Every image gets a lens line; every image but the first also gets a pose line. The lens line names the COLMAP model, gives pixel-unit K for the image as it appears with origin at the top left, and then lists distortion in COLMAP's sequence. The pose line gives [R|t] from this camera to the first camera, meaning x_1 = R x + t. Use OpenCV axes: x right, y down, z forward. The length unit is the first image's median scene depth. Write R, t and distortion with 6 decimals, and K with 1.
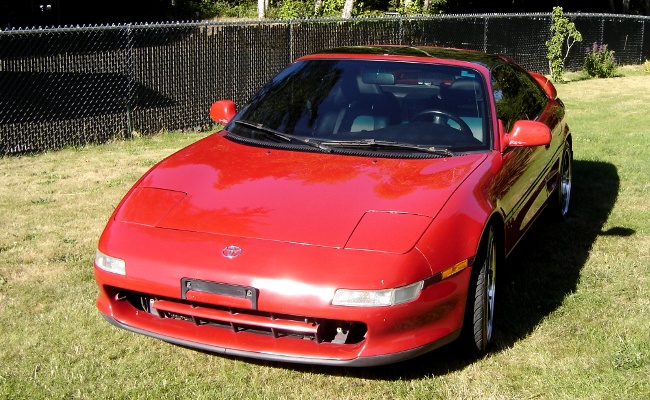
lens RADIAL K [[966.5, 0, 360.7], [0, 966.5, 200.1], [0, 0, 1]] dist [-0.149608, 0.014108]
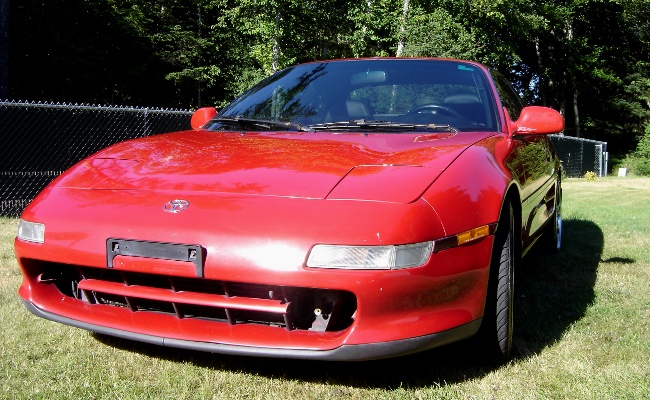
lens RADIAL K [[753.9, 0, 324.7], [0, 753.9, 171.0], [0, 0, 1]] dist [-0.146557, -0.004577]
pose [[0.999388, 0.001420, -0.034962, 0.002235], [-0.007569, 0.984295, -0.176369, 0.123569], [0.034163, 0.176526, 0.983703, 0.405737]]
